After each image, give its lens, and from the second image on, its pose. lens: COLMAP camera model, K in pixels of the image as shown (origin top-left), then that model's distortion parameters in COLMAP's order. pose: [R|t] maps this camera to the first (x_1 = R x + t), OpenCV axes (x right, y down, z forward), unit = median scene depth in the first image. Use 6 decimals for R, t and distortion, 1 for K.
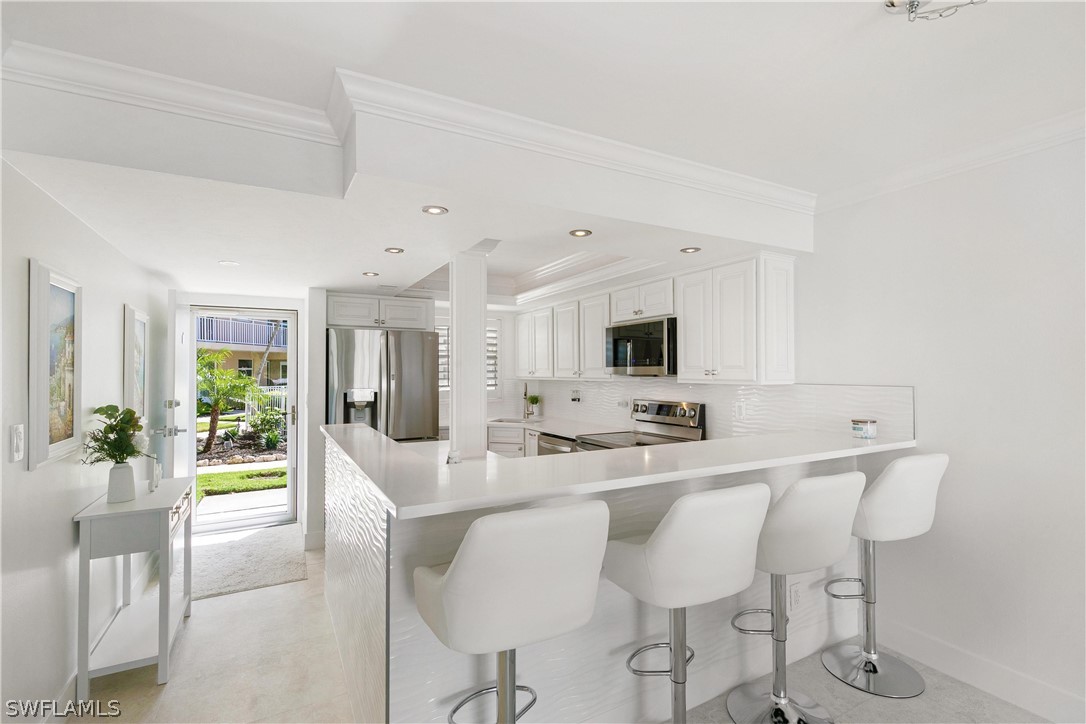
lens RADIAL K [[491.2, 0, 521.4], [0, 491.2, 364.9], [0, 0, 1]] dist [0.009876, -0.001041]
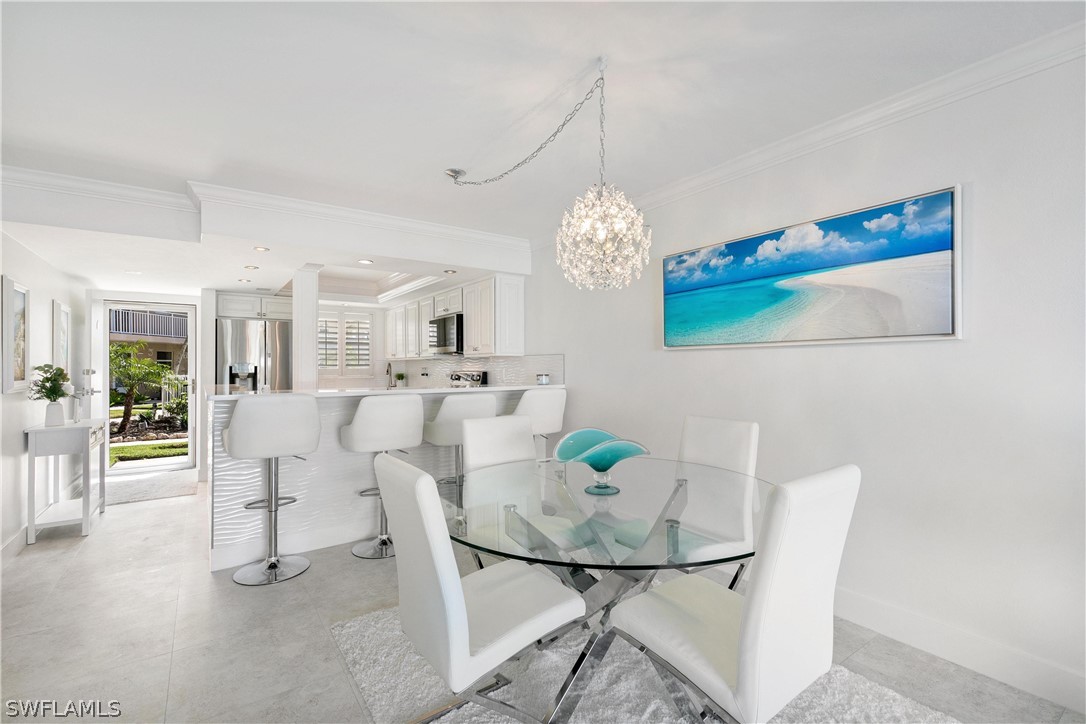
lens RADIAL K [[491.2, 0, 543.5], [0, 491.2, 363.2], [0, 0, 1]] dist [0.009876, -0.001041]
pose [[0.990937, -0.001823, 0.134316, 0.312166], [0.001512, 0.999996, 0.002423, 0.045581], [-0.134320, -0.002198, 0.990936, -0.462788]]
